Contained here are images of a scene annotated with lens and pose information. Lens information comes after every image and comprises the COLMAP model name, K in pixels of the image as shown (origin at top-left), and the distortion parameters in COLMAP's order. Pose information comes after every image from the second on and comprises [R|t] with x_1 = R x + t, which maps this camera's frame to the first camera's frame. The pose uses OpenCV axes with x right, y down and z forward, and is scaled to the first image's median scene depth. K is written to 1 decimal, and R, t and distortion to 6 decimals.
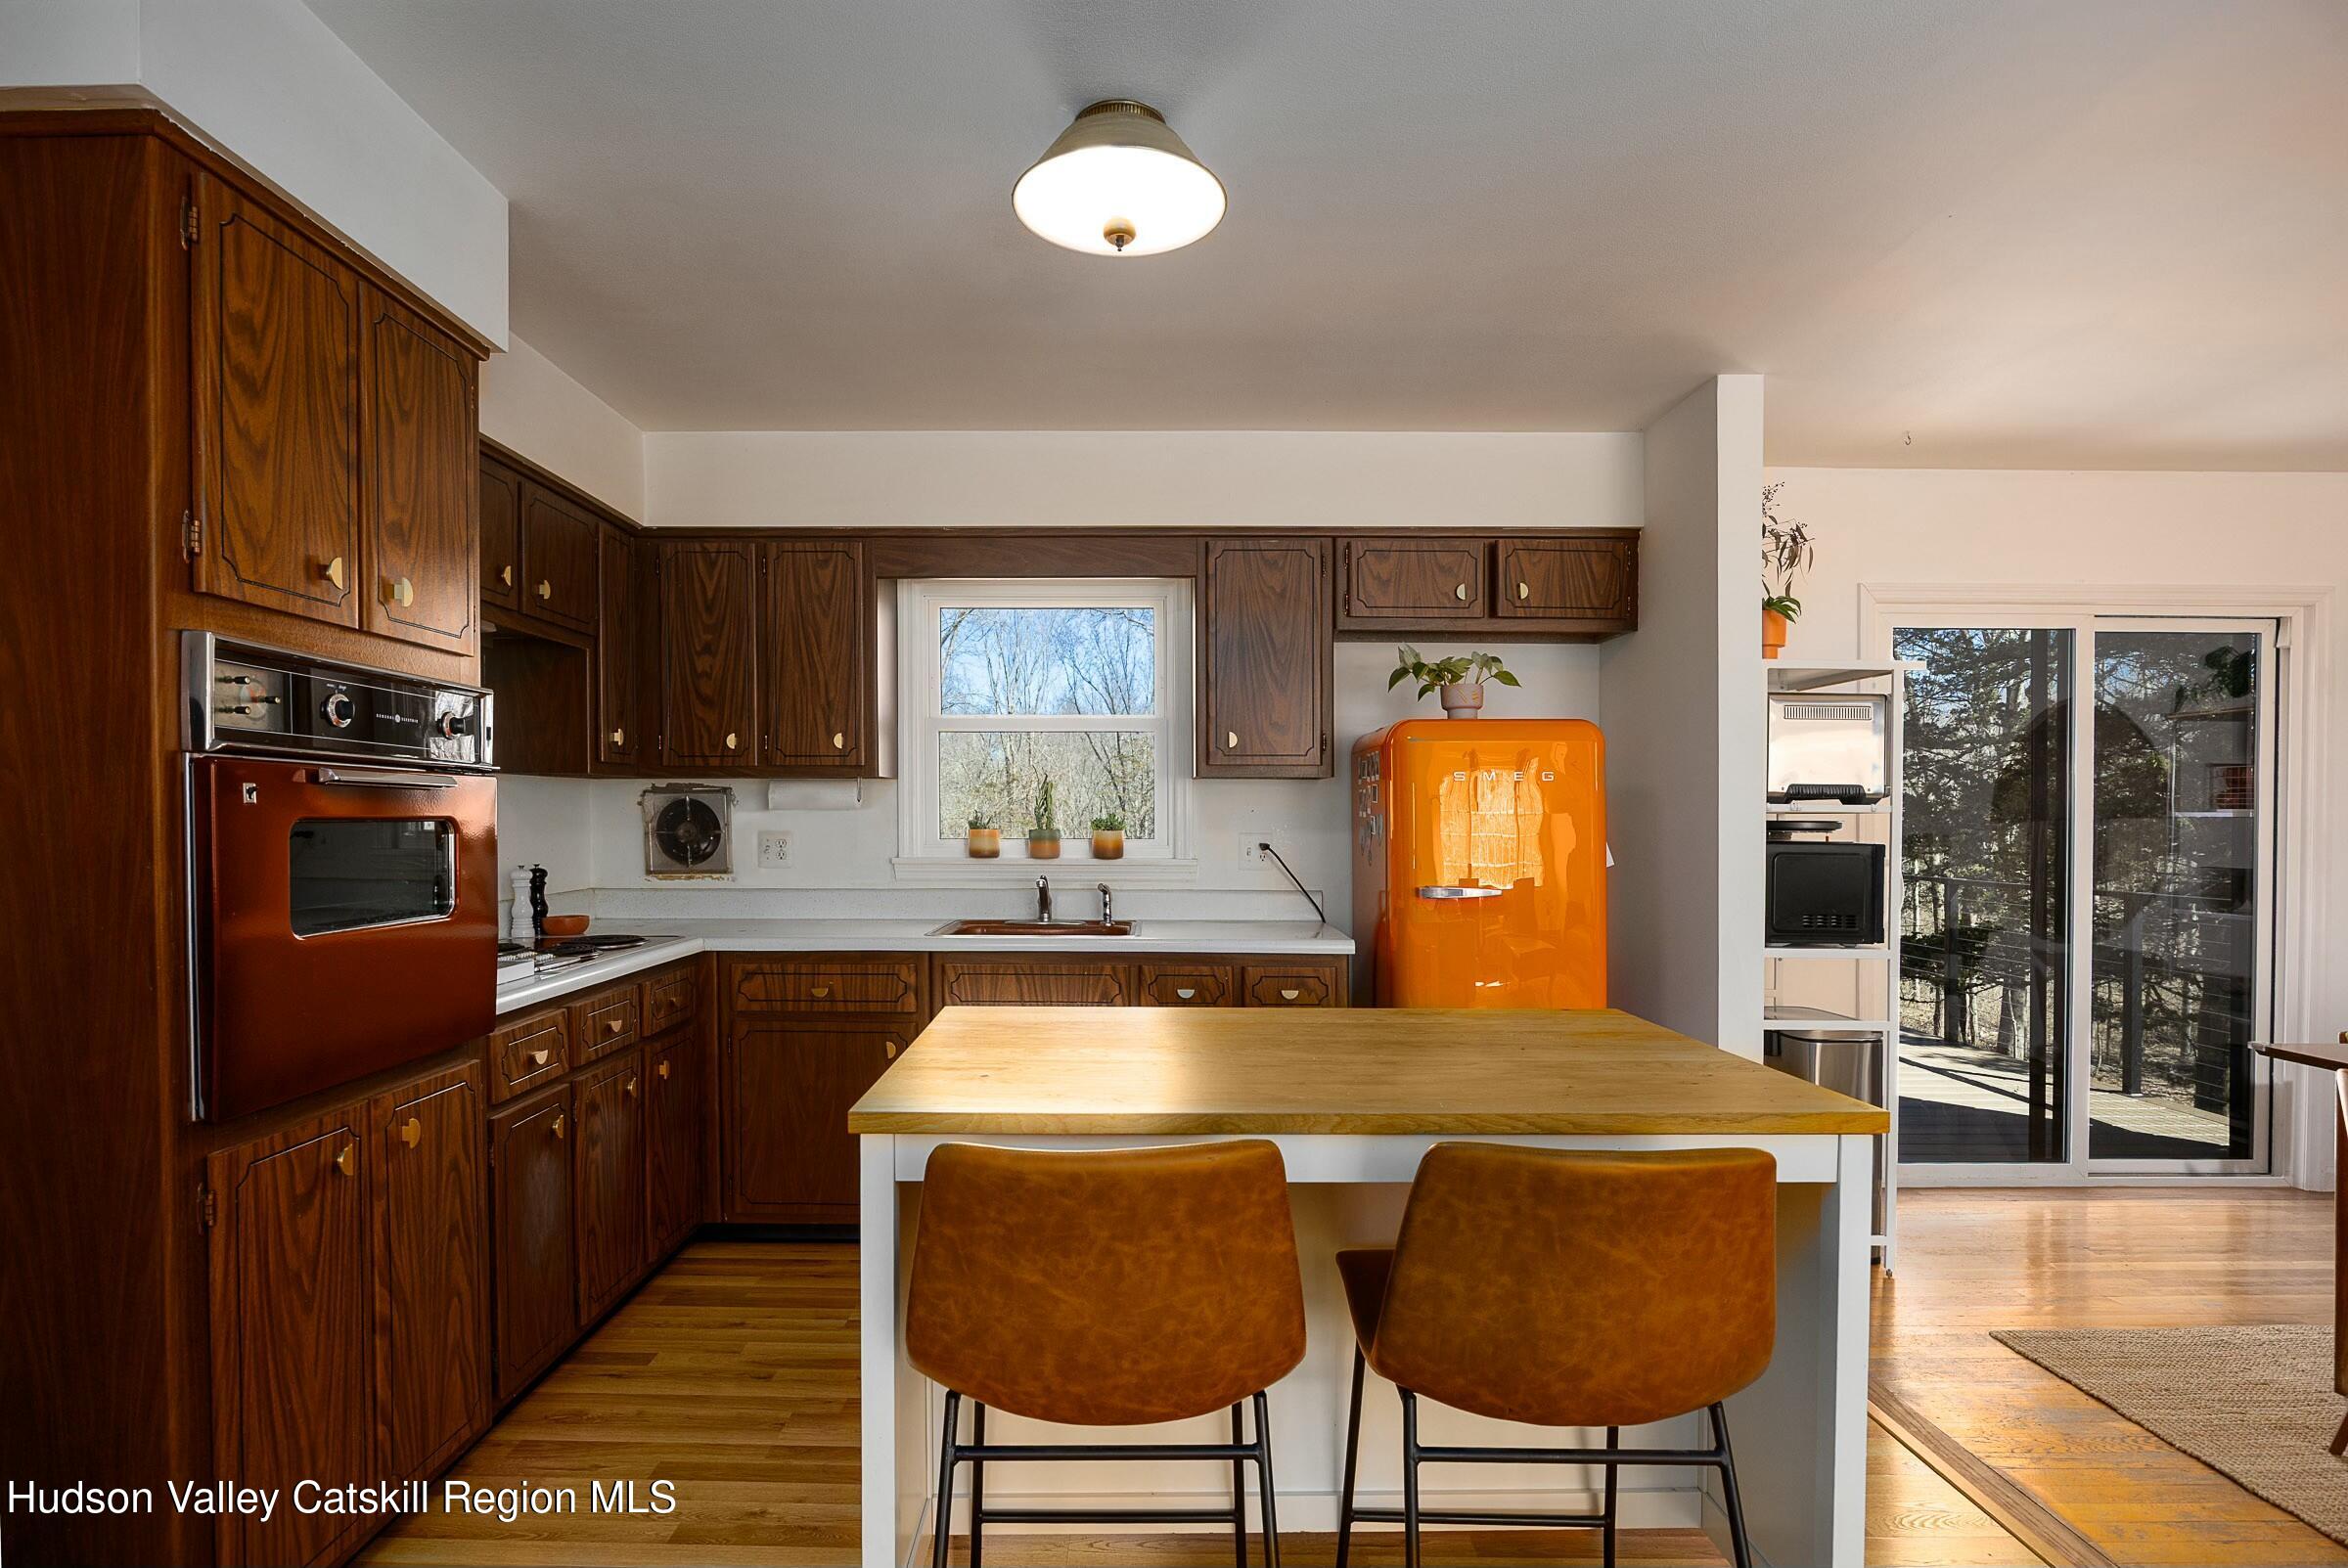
lens RADIAL K [[1148.9, 0, 1130.5], [0, 1148.9, 844.6], [0, 0, 1]] dist [-0.000243, -0.000270]
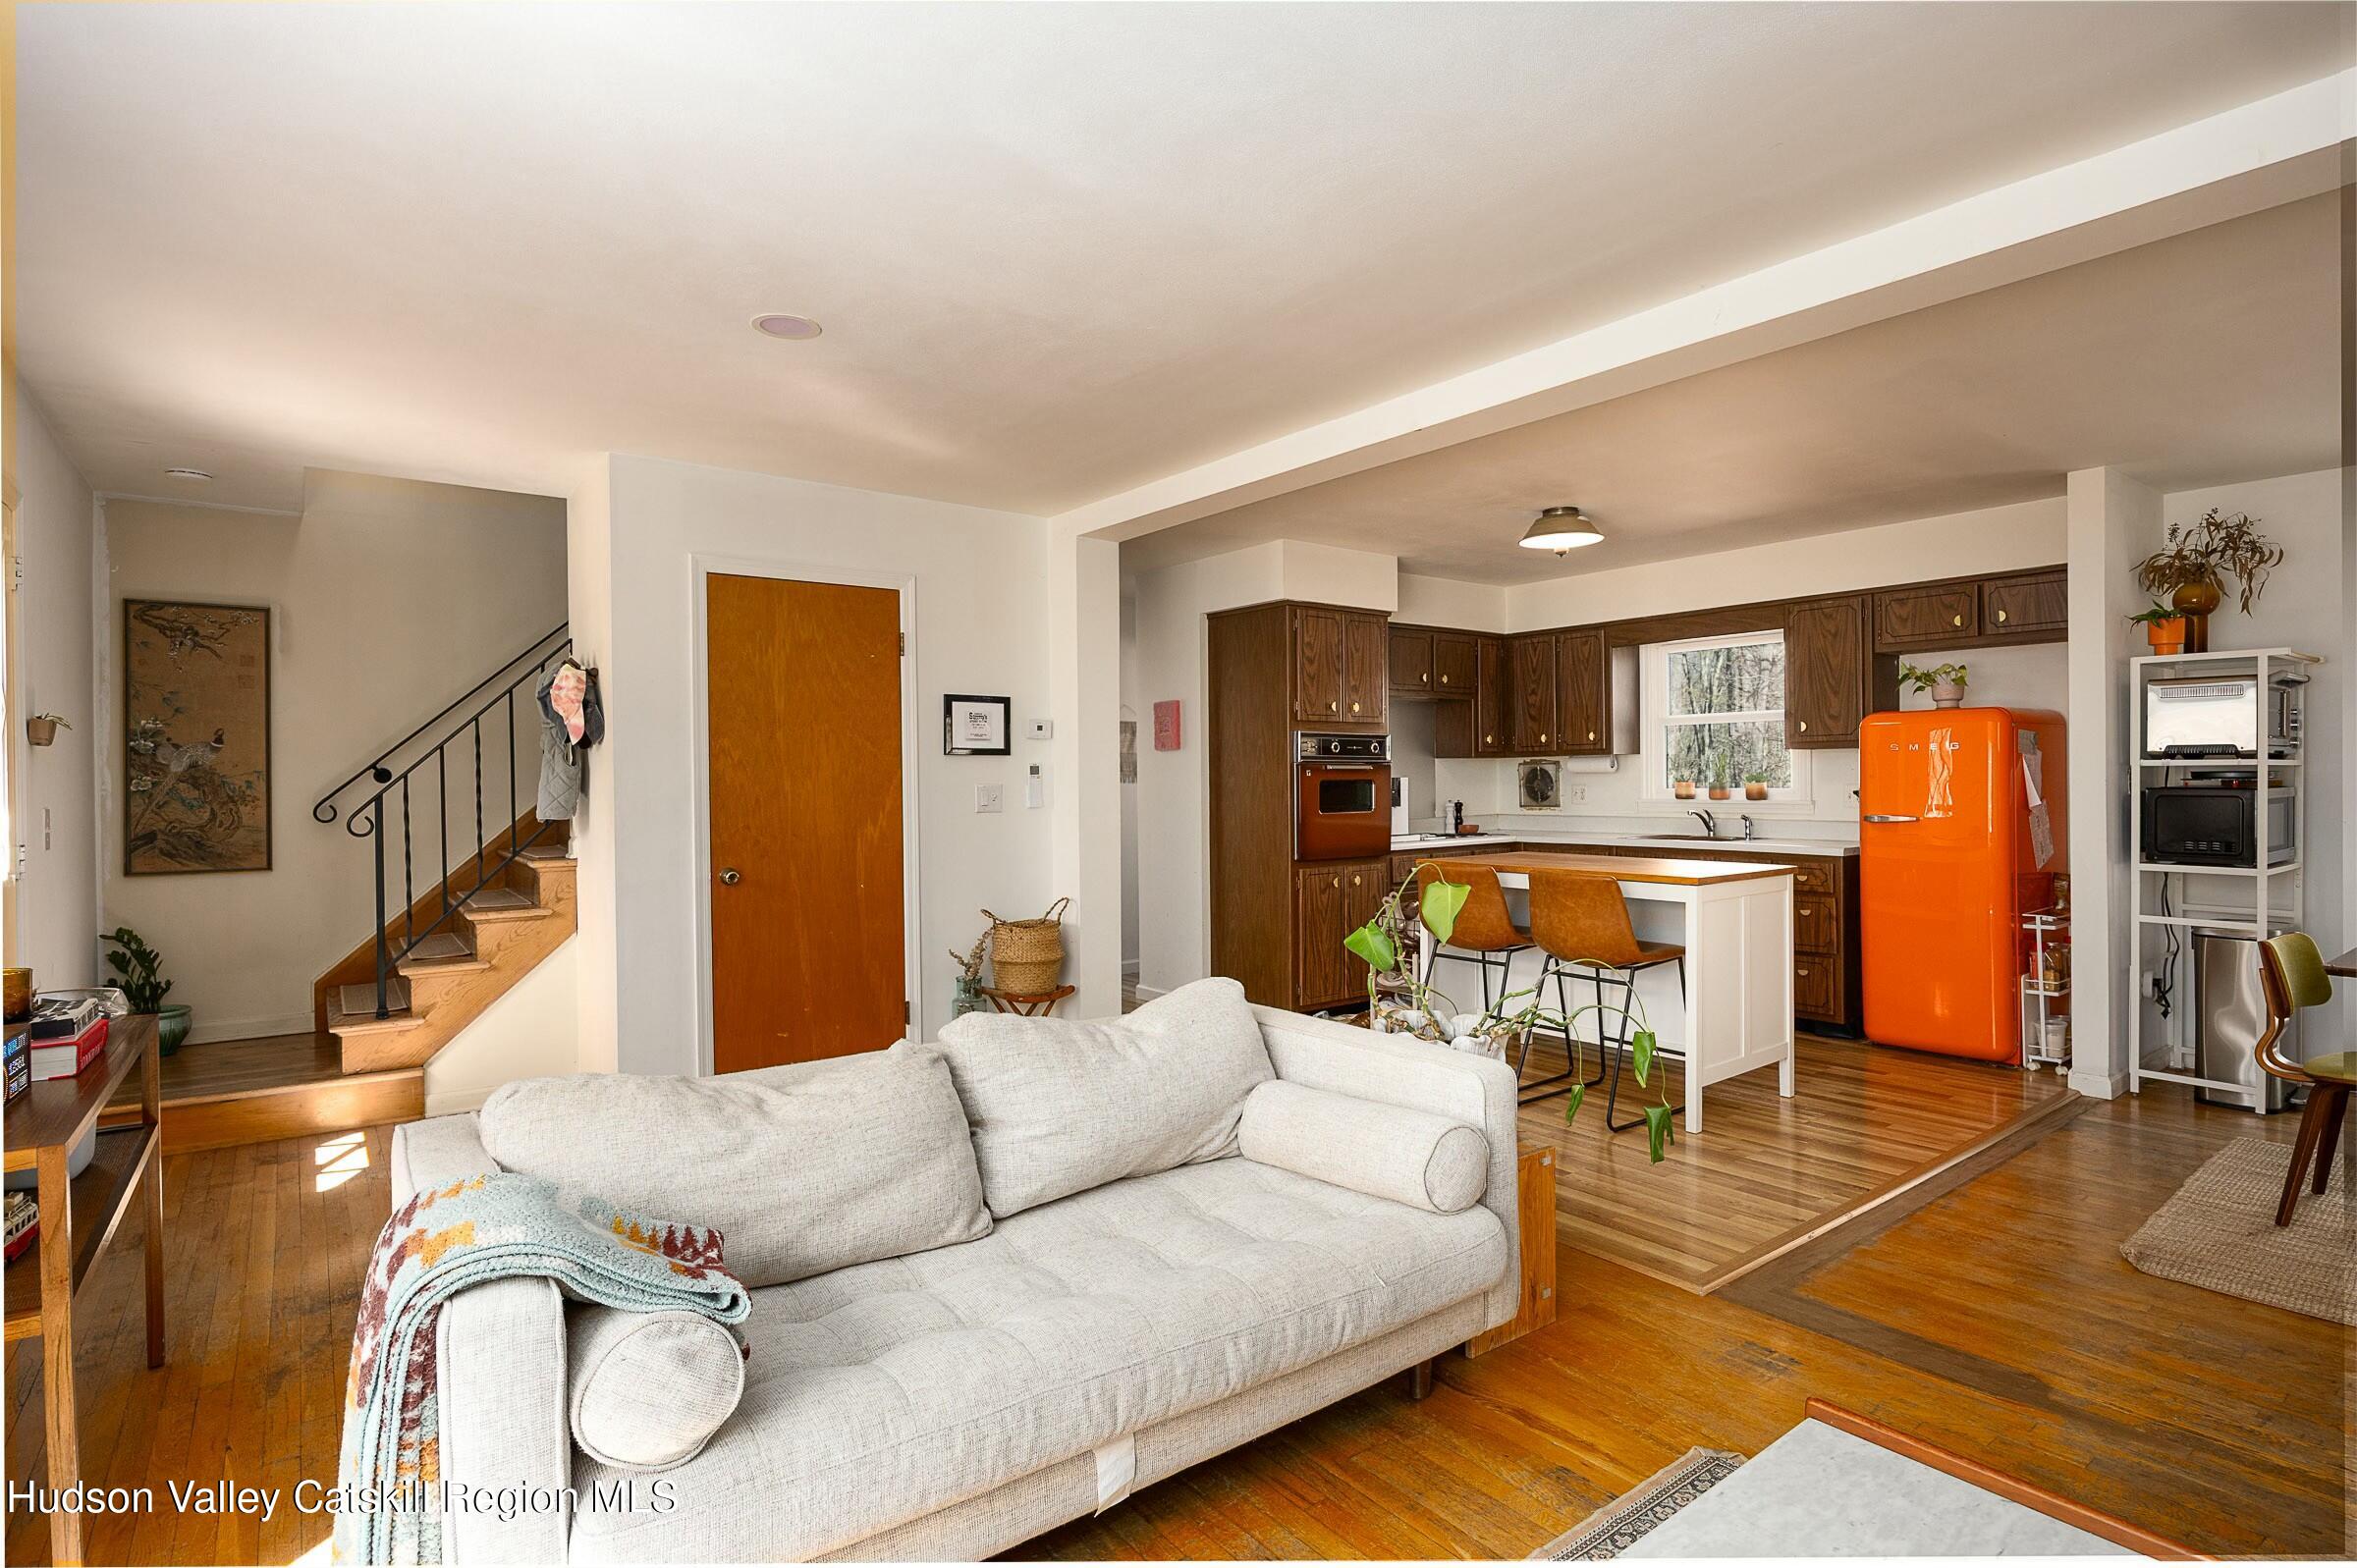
lens RADIAL K [[1137.7, 0, 1180.0], [0, 1137.7, 796.2], [0, 0, 1]] dist [-0.003305, -0.000320]
pose [[0.607855, 0.002886, -0.794043, 0.858682], [-0.008212, 0.999963, -0.002653, 0.019832], [0.794006, 0.008133, 0.607856, -0.704592]]
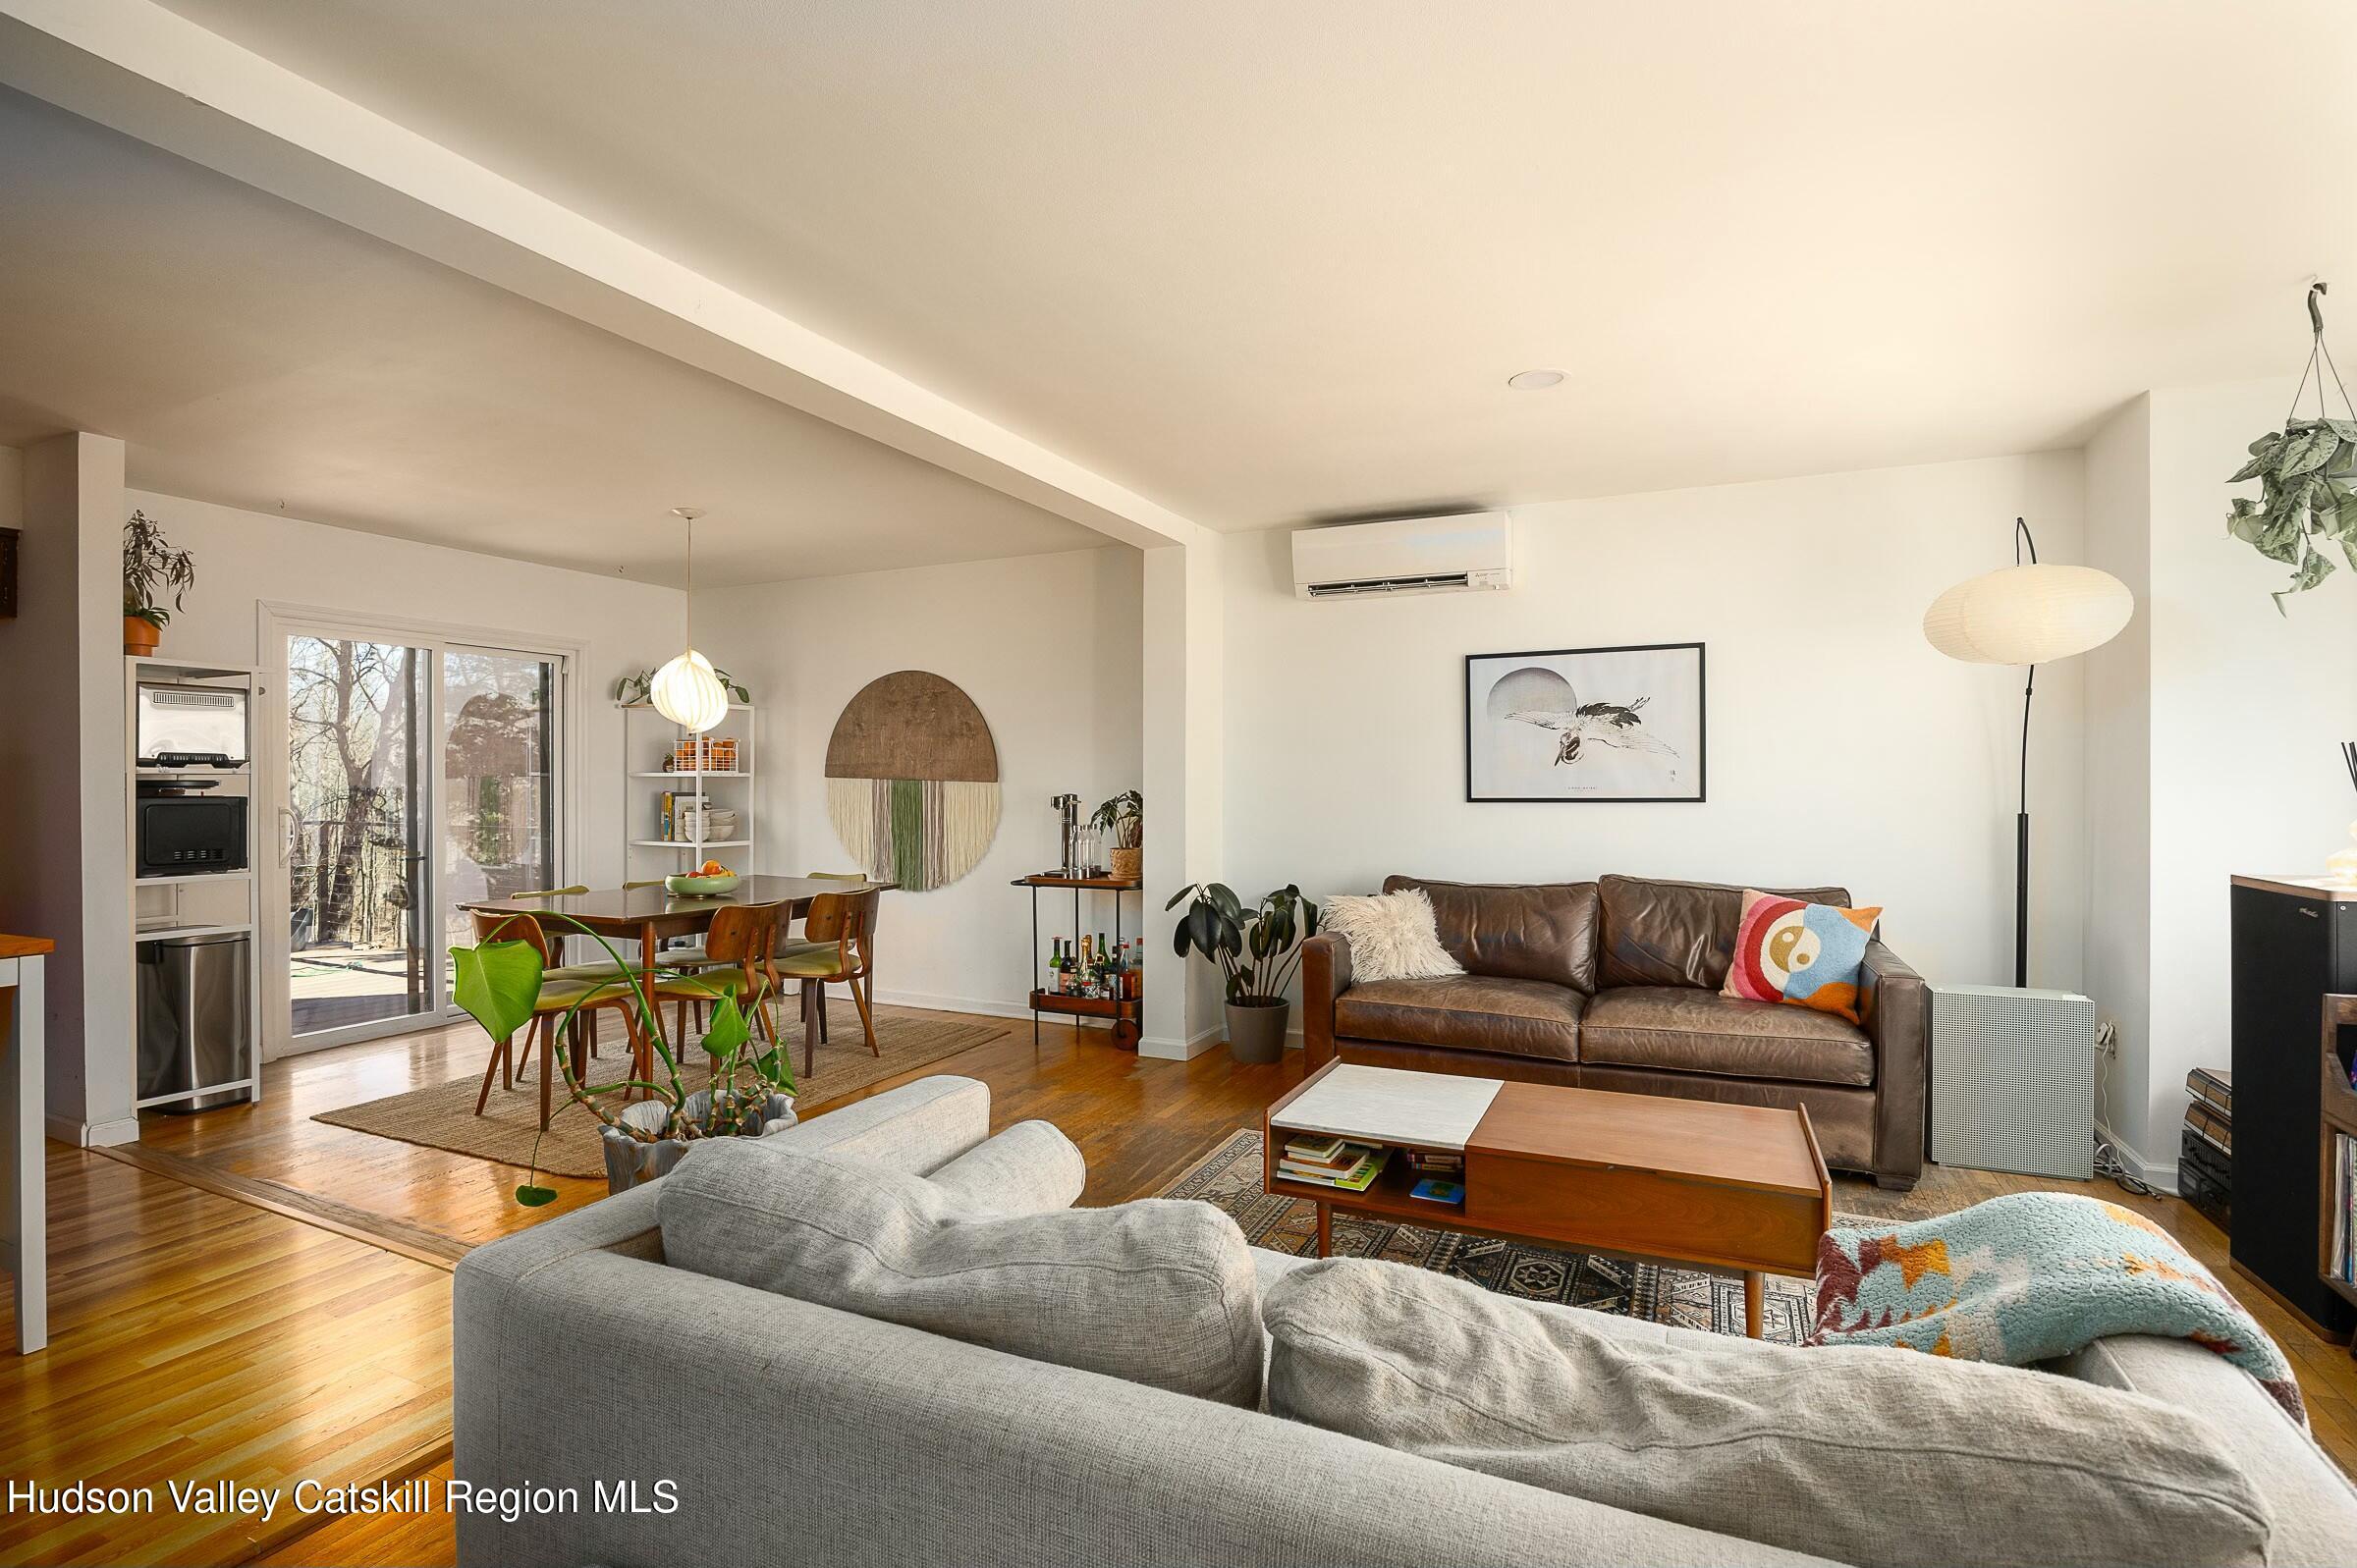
lens RADIAL K [[1101.5, 0, 1173.3], [0, 1101.5, 788.3], [0, 0, 1]] dist [-0.017515, 0.000252]
pose [[0.425365, 0.000863, 0.905022, -0.052531], [0.006394, 0.999972, -0.003958, 0.001132], [-0.904999, 0.007470, 0.425347, -0.532932]]
